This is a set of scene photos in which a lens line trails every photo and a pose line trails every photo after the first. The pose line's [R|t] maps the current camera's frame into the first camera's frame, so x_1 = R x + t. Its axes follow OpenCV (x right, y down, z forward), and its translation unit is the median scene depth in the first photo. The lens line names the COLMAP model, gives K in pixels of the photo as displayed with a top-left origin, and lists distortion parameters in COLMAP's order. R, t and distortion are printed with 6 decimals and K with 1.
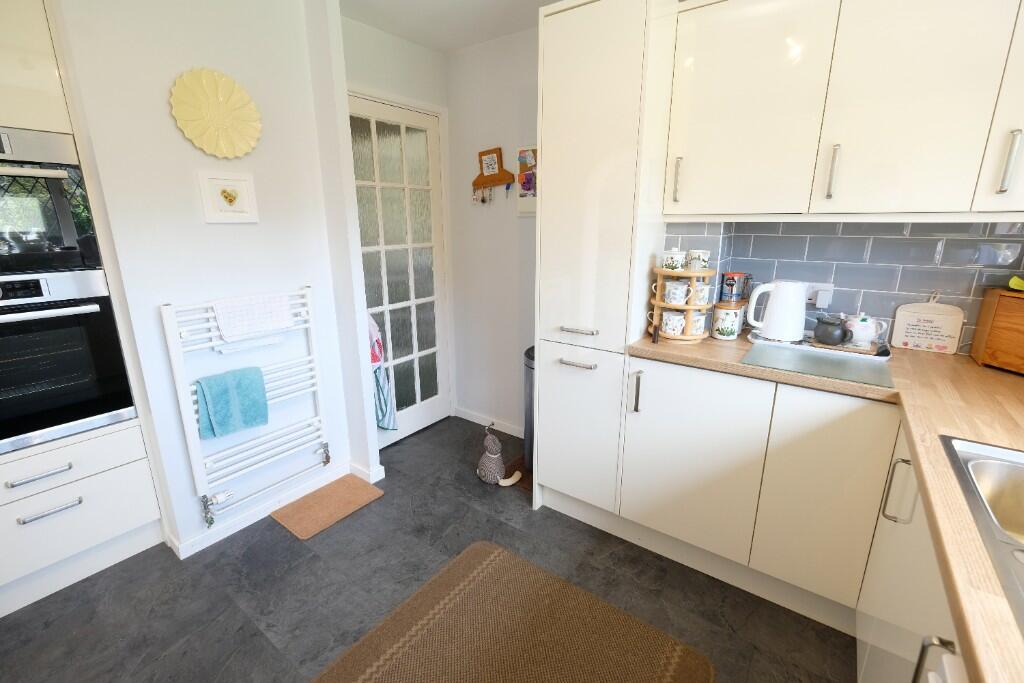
lens RADIAL K [[445.6, 0, 512.8], [0, 445.6, 336.3], [0, 0, 1]] dist [-0.002945, 0.001053]
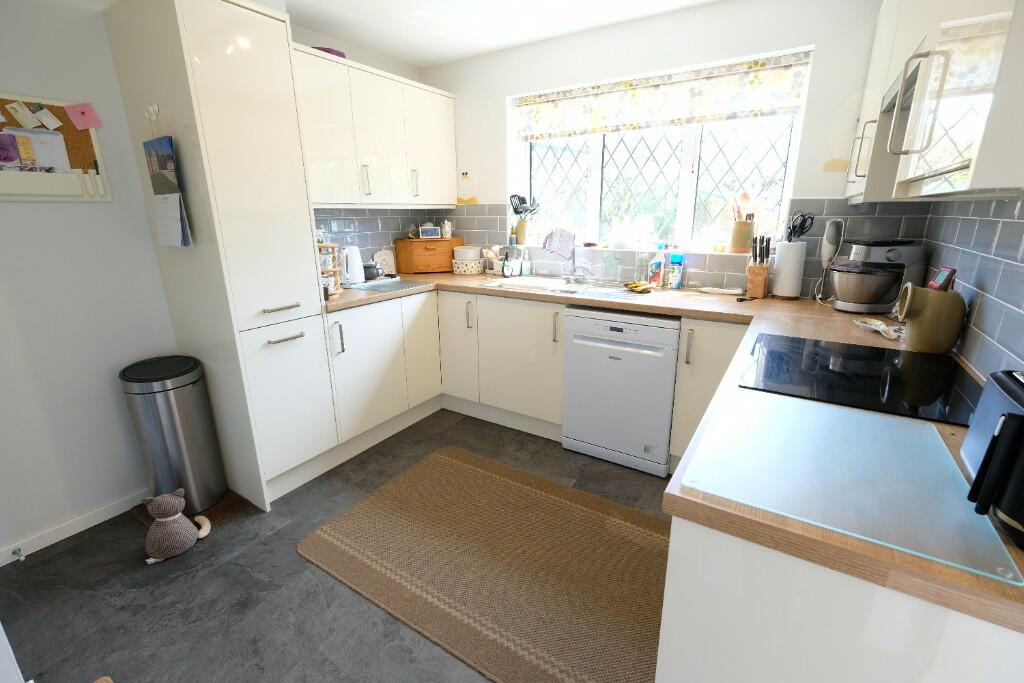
lens RADIAL K [[445.6, 0, 512.8], [0, 445.6, 336.3], [0, 0, 1]] dist [-0.002945, 0.001053]
pose [[-0.068574, -0.266491, 0.961395, -1.046802], [0.258269, 0.926070, 0.275121, -0.110939], [-0.963636, 0.267164, 0.005322, 0.508099]]
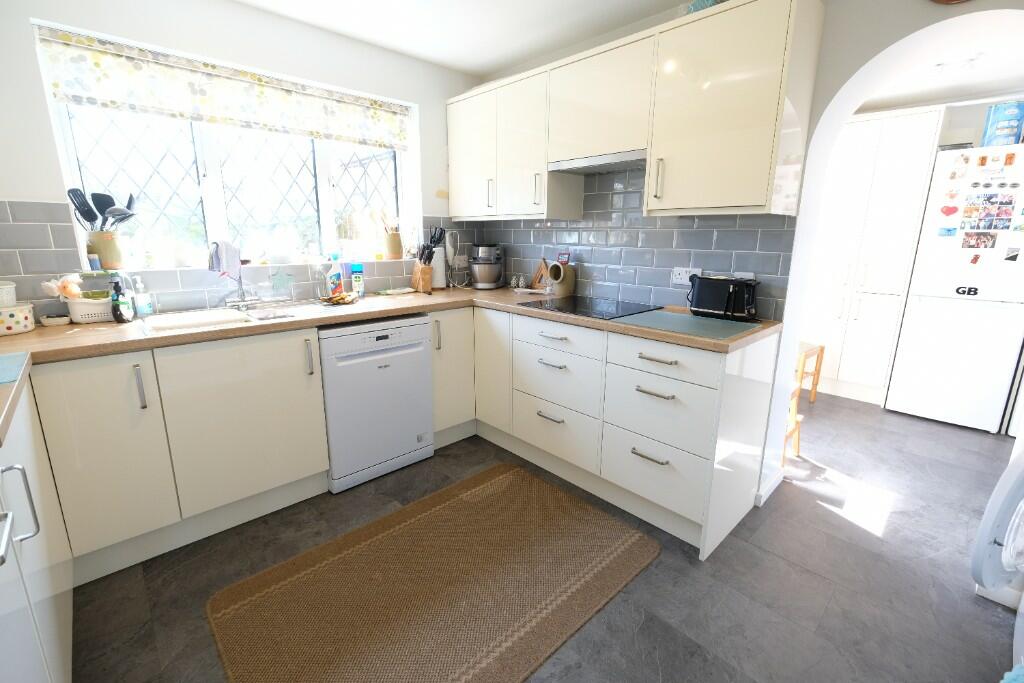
lens RADIAL K [[445.6, 0, 512.8], [0, 445.6, 336.3], [0, 0, 1]] dist [-0.002945, 0.001053]
pose [[-0.983438, -0.044967, 0.175578, -0.399280], [0.041514, 0.887093, 0.459720, -0.284721], [-0.176426, 0.459395, -0.870534, 1.301920]]
